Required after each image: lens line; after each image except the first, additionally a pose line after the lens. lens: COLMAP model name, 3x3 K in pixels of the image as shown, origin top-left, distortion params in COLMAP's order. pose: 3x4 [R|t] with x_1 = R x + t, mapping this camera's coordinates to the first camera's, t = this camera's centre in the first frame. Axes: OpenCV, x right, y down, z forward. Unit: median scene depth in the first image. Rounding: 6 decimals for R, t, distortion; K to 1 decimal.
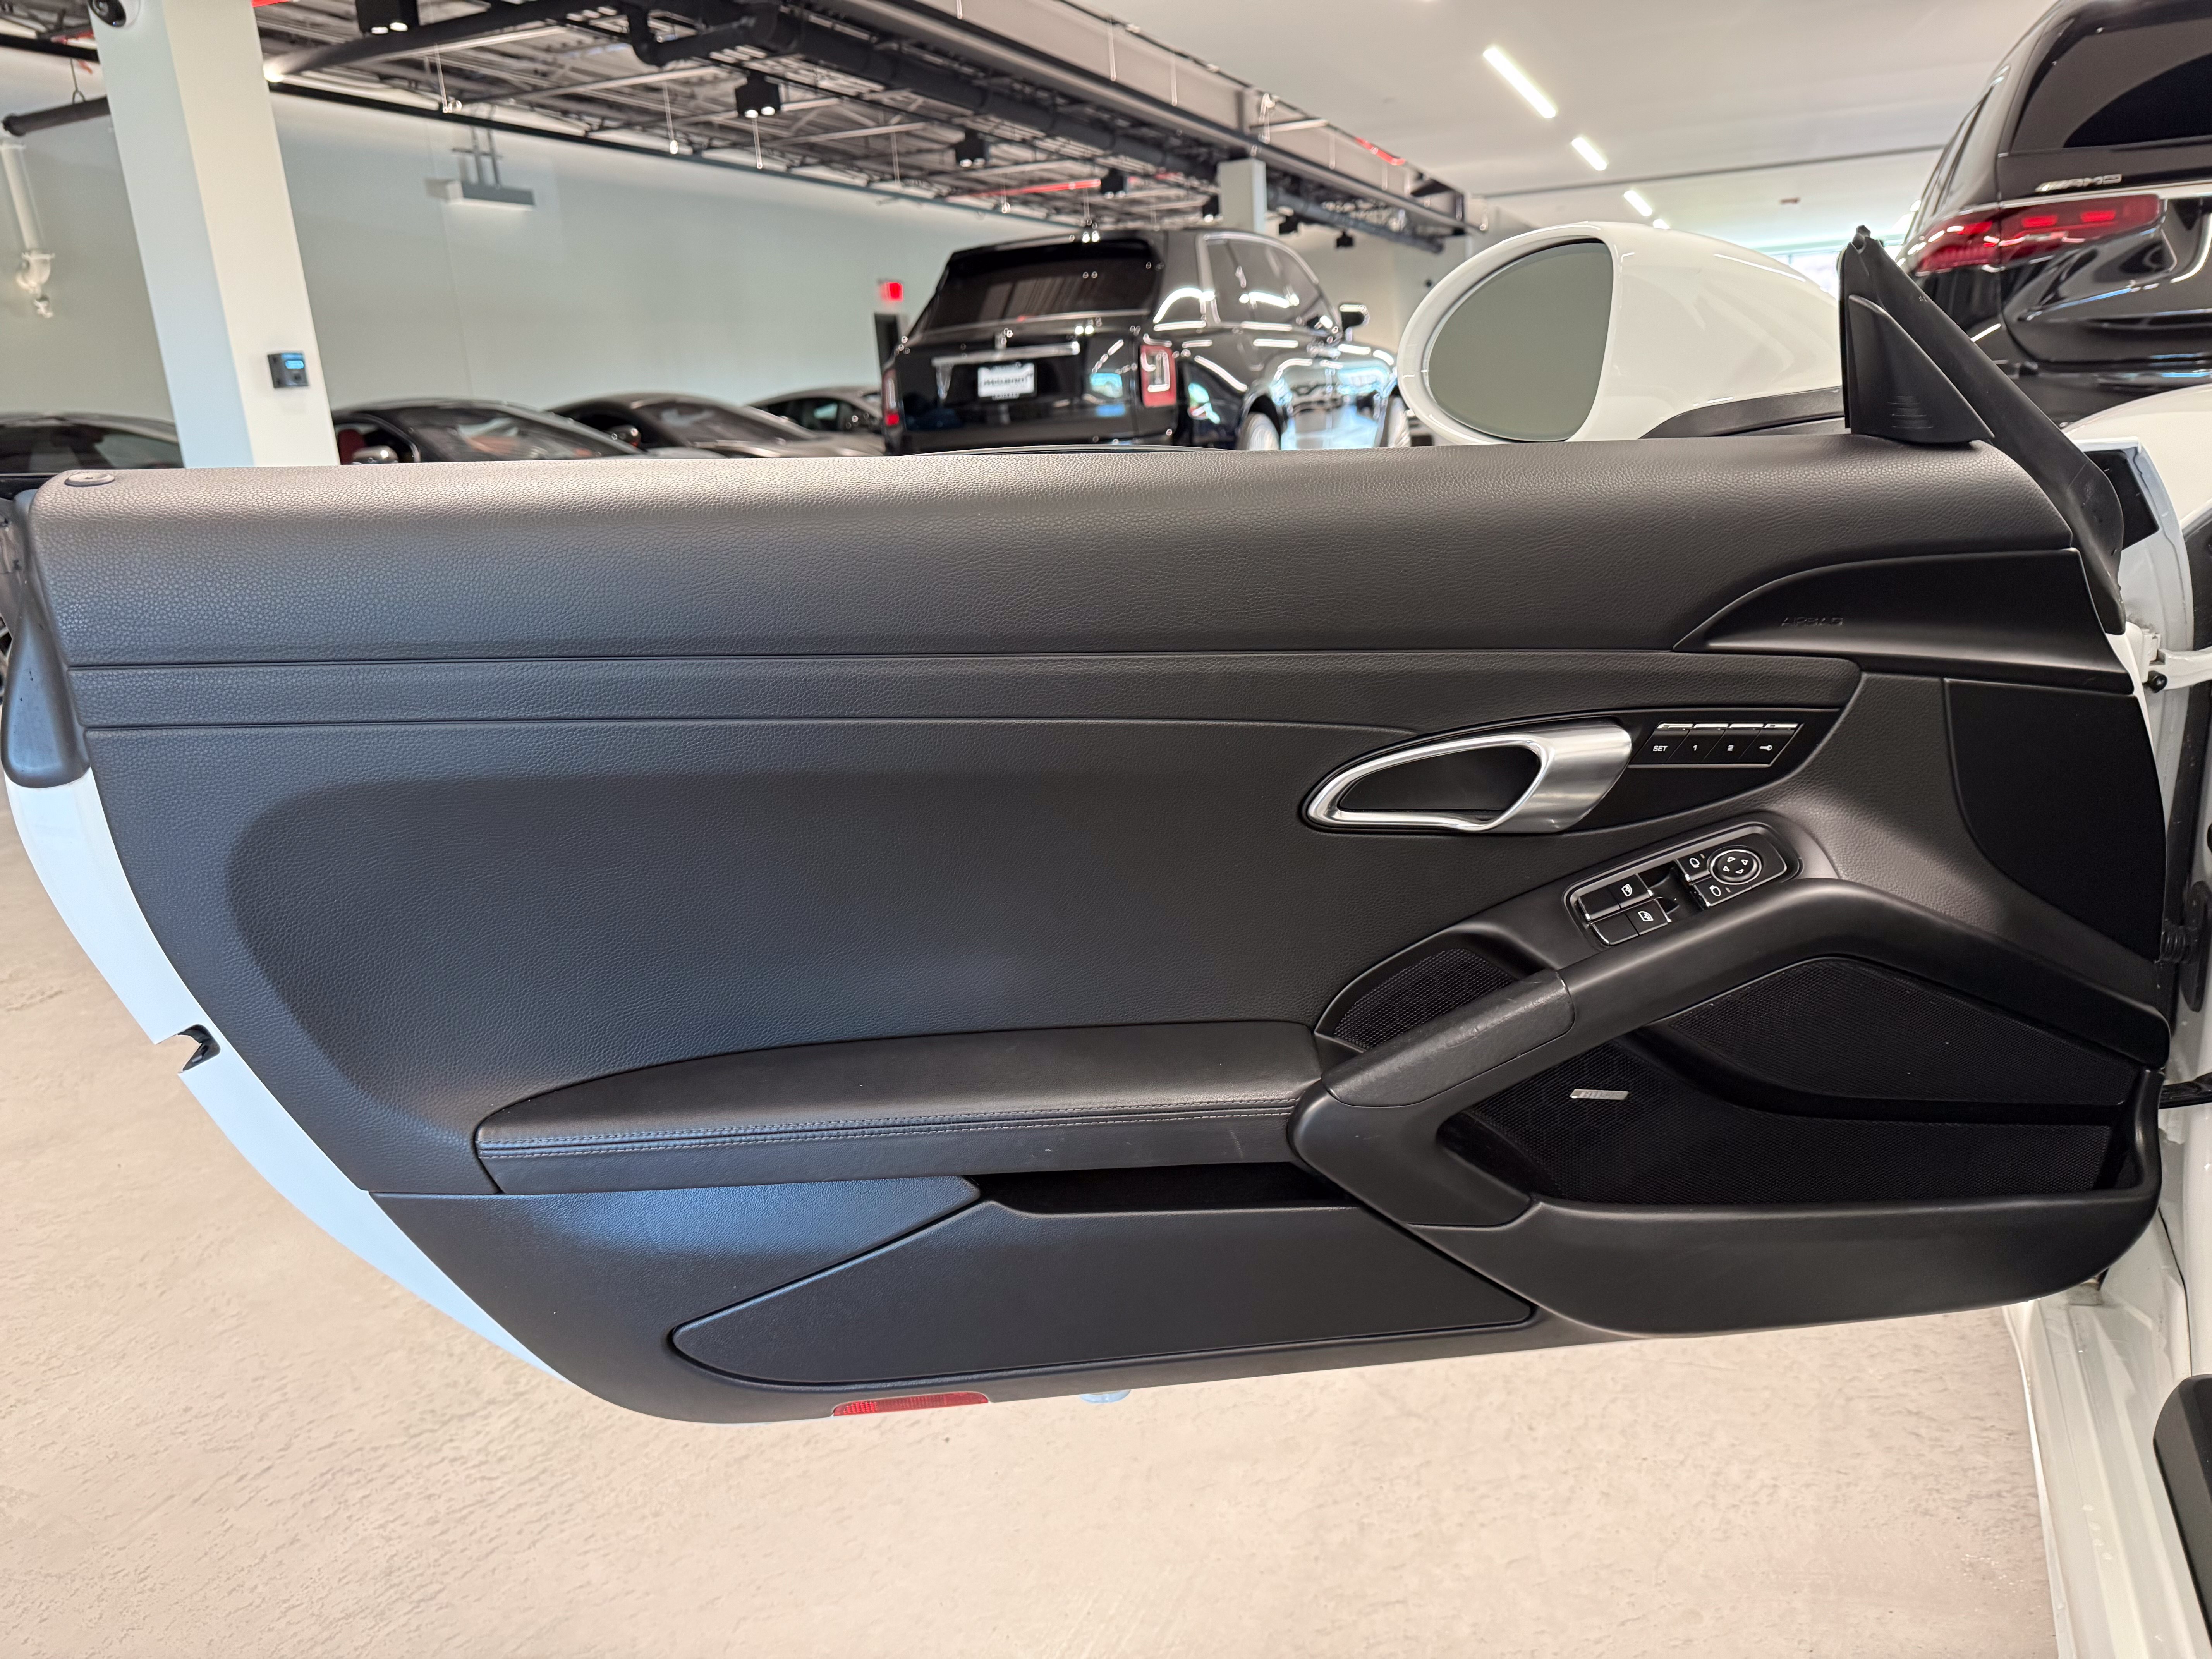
lens RADIAL K [[1605.4, 0, 1106.0], [0, 1605.4, 829.5], [0, 0, 1]] dist [-0.004133, -0.001354]
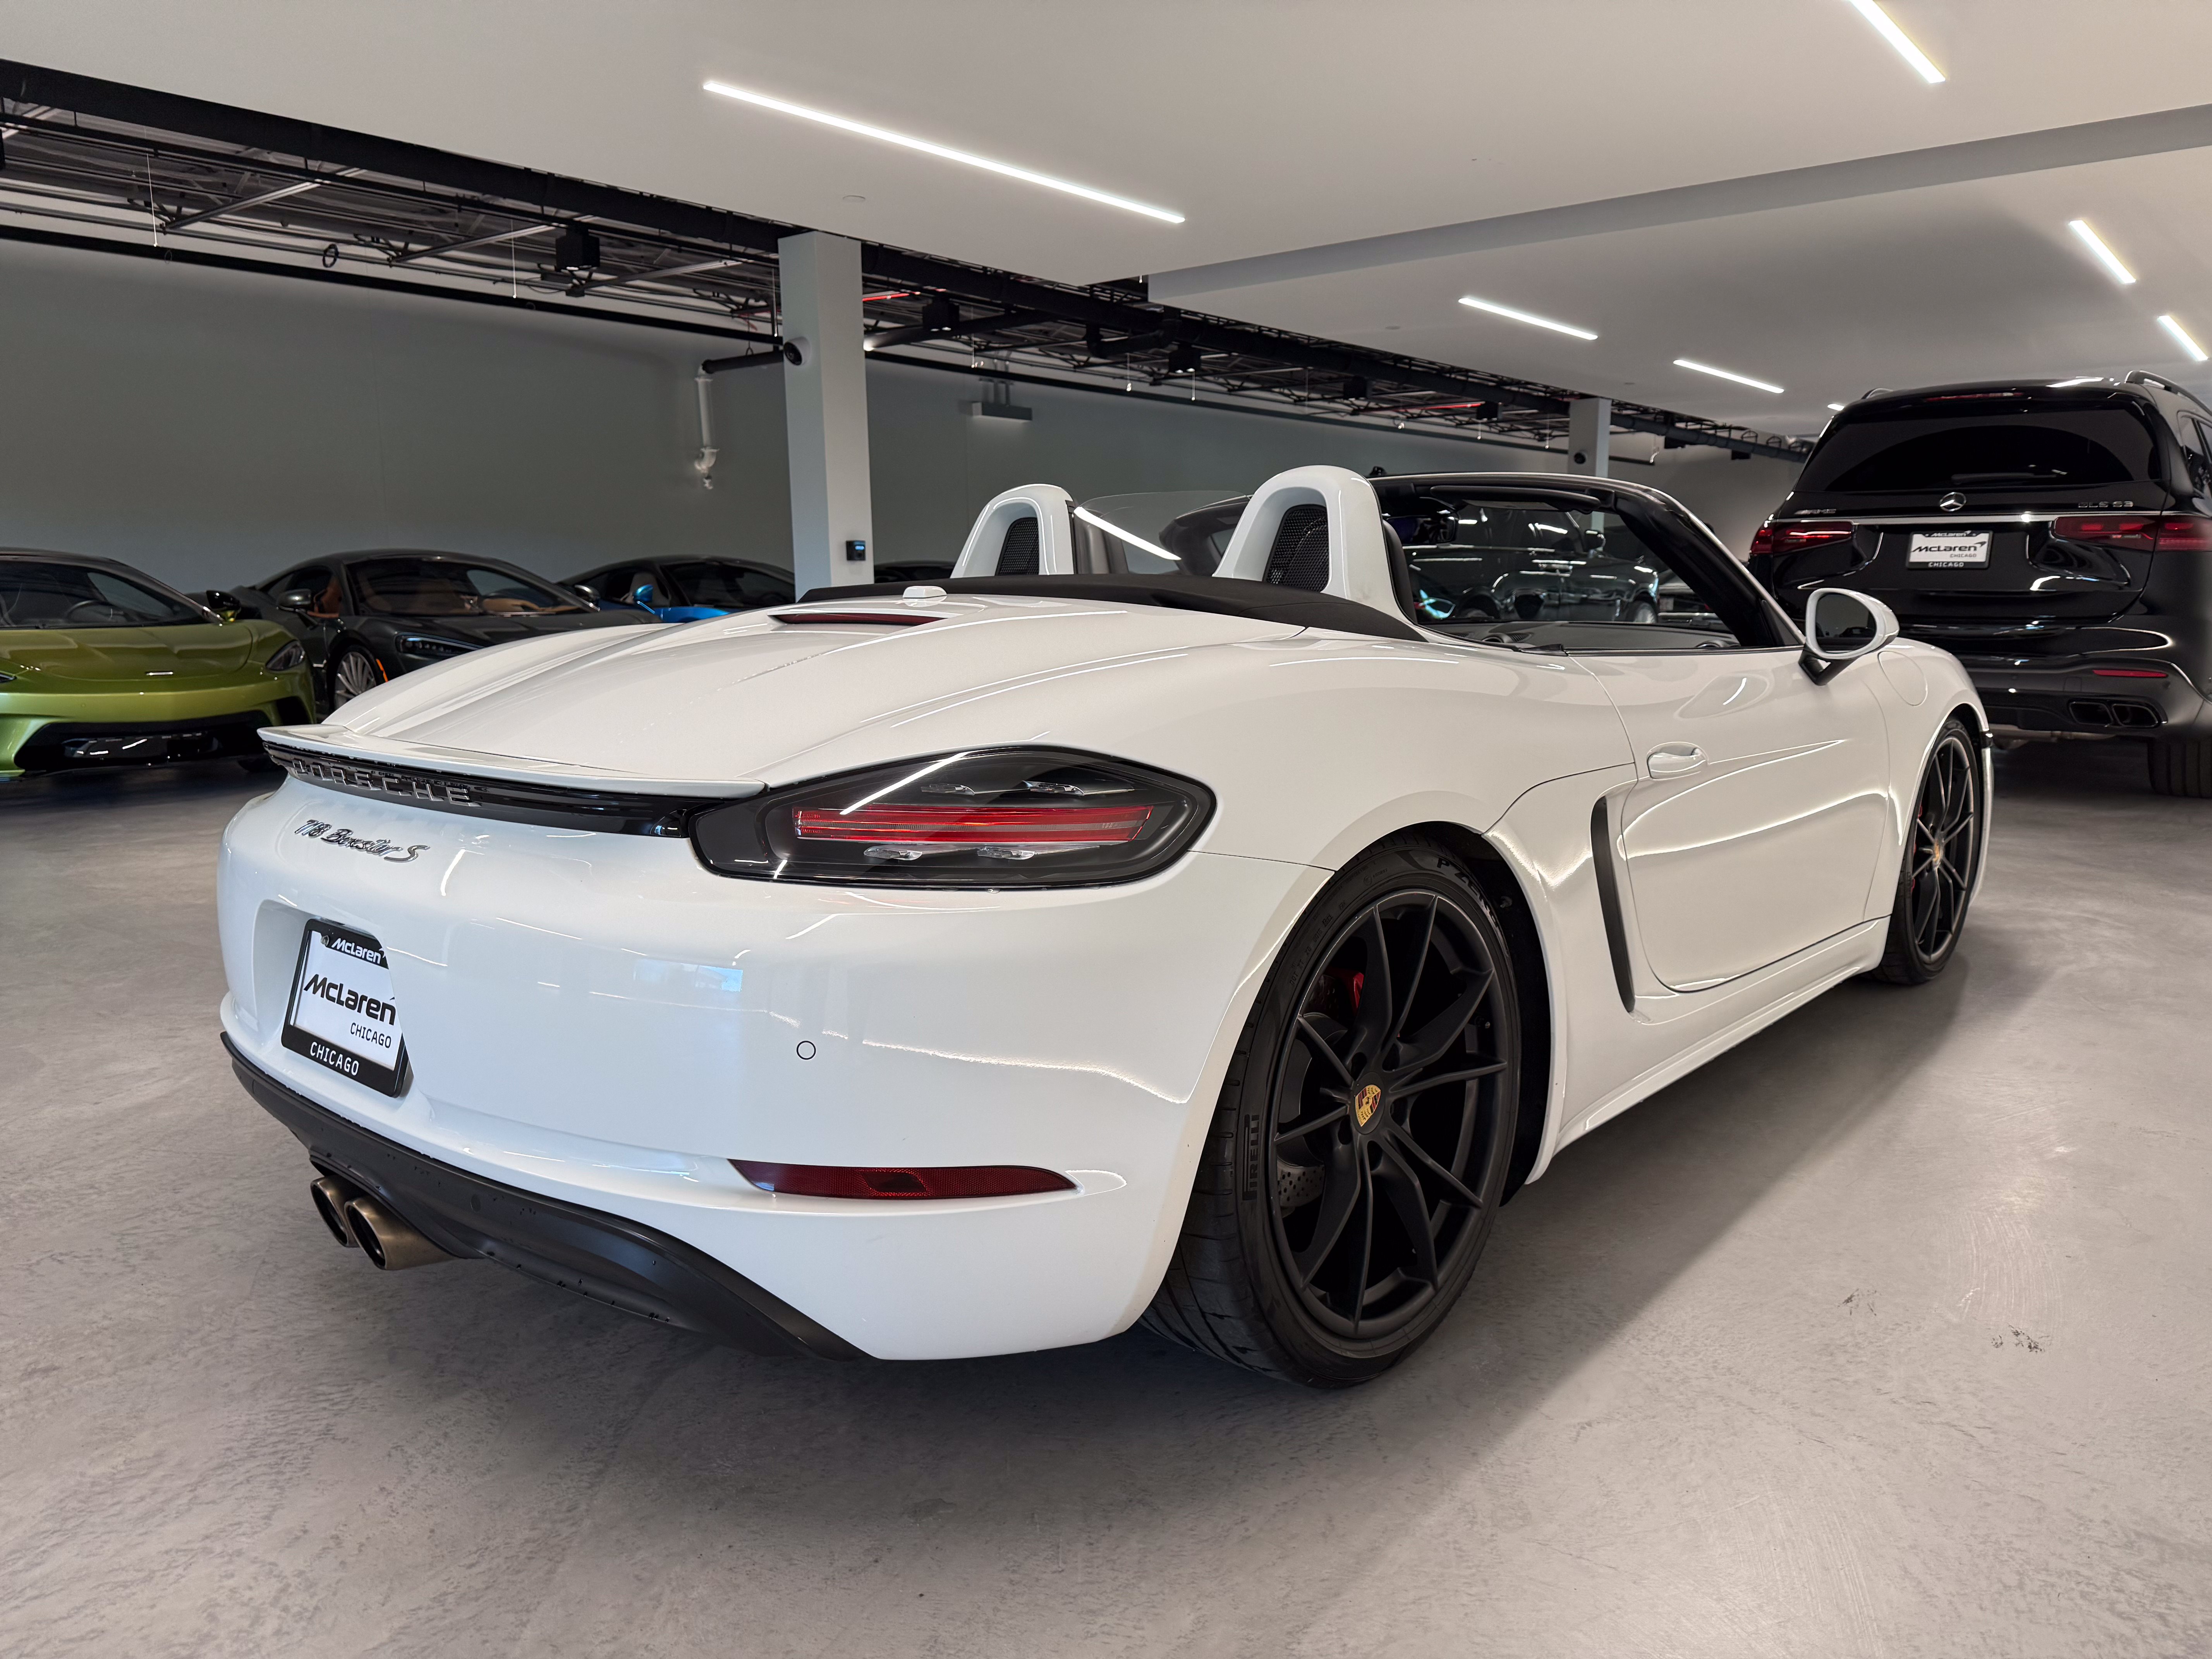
lens RADIAL K [[1593.9, 0, 1106.0], [0, 1593.9, 829.5], [0, 0, 1]] dist [0.176468, -0.000342]
pose [[0.955150, 0.109607, -0.275091, 0.162928], [-0.136051, 0.987554, -0.078906, 0.071669], [0.263019, 0.112794, 0.958175, -0.350161]]
